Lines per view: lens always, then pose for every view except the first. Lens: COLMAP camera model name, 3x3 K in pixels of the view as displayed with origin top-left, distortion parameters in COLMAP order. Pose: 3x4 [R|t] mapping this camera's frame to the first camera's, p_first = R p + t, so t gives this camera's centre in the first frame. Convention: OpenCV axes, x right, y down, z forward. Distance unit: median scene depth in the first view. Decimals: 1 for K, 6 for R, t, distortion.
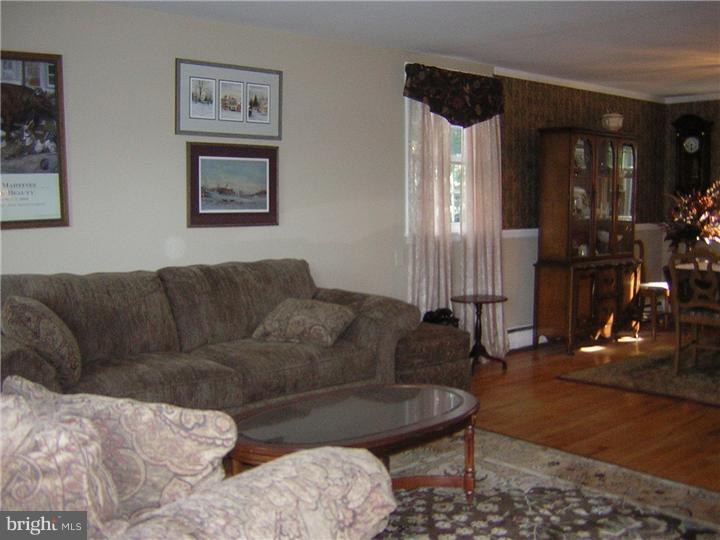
lens RADIAL K [[809.2, 0, 357.7], [0, 809.2, 274.6], [0, 0, 1]] dist [-0.113239, 0.032405]
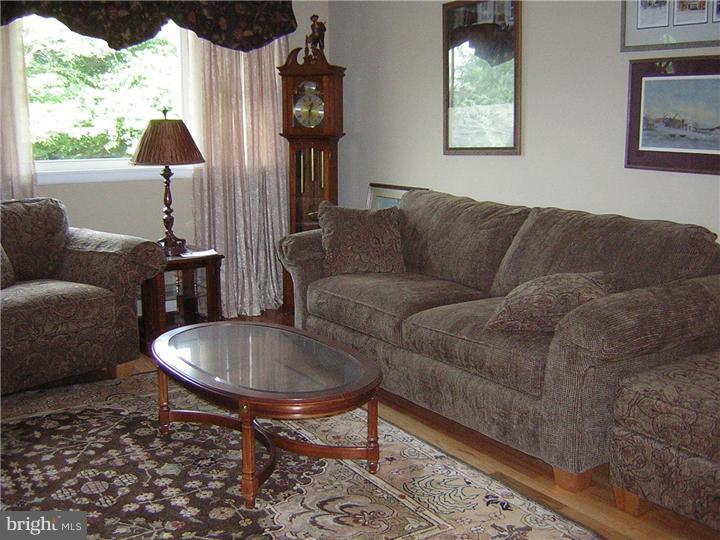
lens RADIAL K [[809.2, 0, 357.7], [0, 809.2, 274.6], [0, 0, 1]] dist [-0.113239, 0.032405]
pose [[-0.147884, 0.184572, -0.971629, 0.514216], [-0.096220, 0.975086, 0.199874, -0.071833], [0.984313, 0.123049, -0.126440, 0.695962]]
